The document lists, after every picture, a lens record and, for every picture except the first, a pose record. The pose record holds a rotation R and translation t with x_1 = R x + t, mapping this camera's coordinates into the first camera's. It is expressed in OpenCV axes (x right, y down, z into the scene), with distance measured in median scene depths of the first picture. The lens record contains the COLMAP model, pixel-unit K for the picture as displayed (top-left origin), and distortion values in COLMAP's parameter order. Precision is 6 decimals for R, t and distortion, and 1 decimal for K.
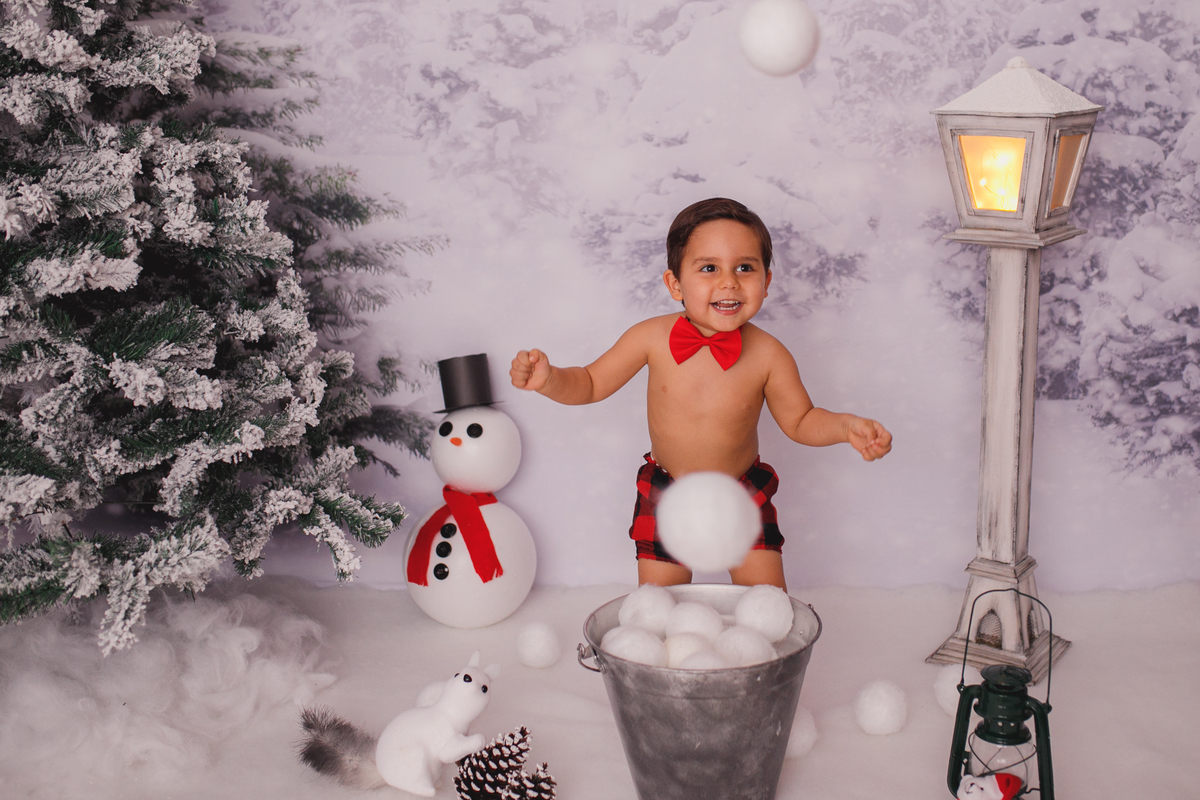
lens RADIAL K [[1360.5, 0, 666.3], [0, 1360.5, 364.6], [0, 0, 1]] dist [-0.076102, 0.000000]
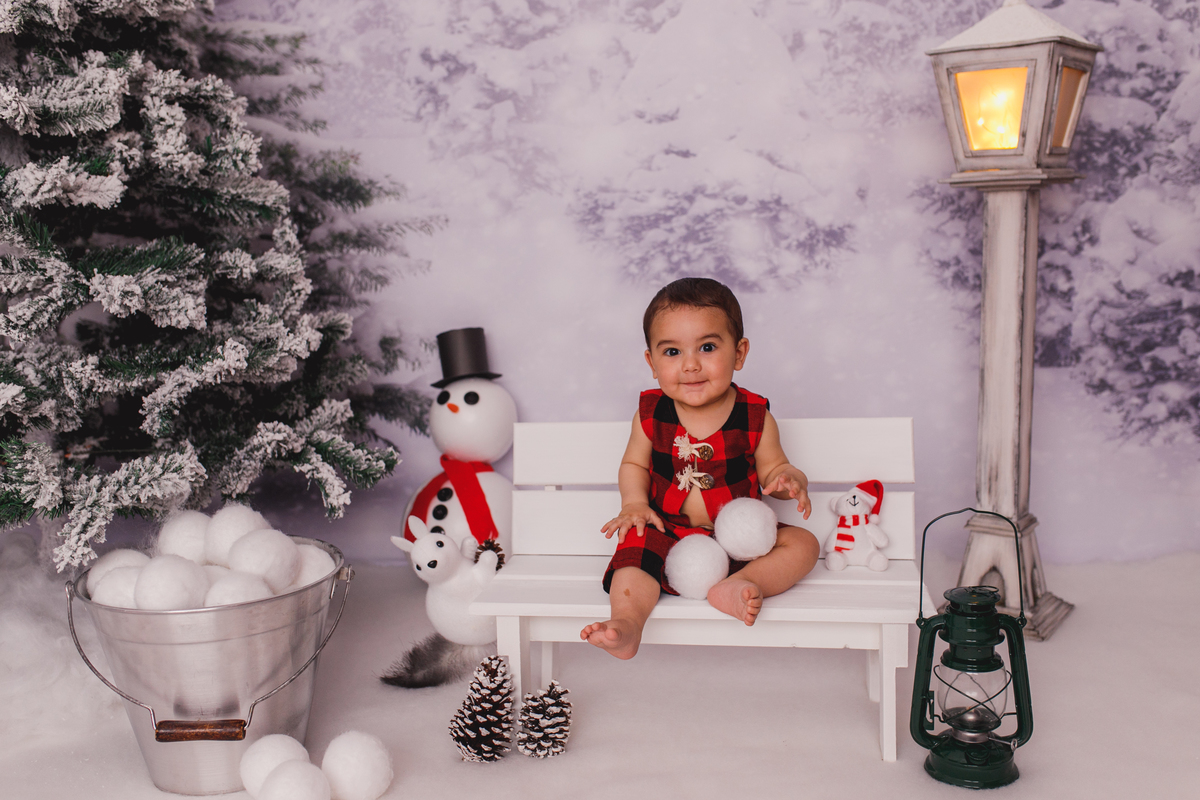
lens RADIAL K [[1163.1, 0, 604.8], [0, 1163.1, 405.9], [0, 0, 1]] dist [-0.019517, 0.000000]
pose [[0.999236, -0.004323, -0.038839, -0.007053], [0.002495, 0.998892, -0.046990, 0.095858], [0.038999, 0.046857, 0.998140, 0.132107]]
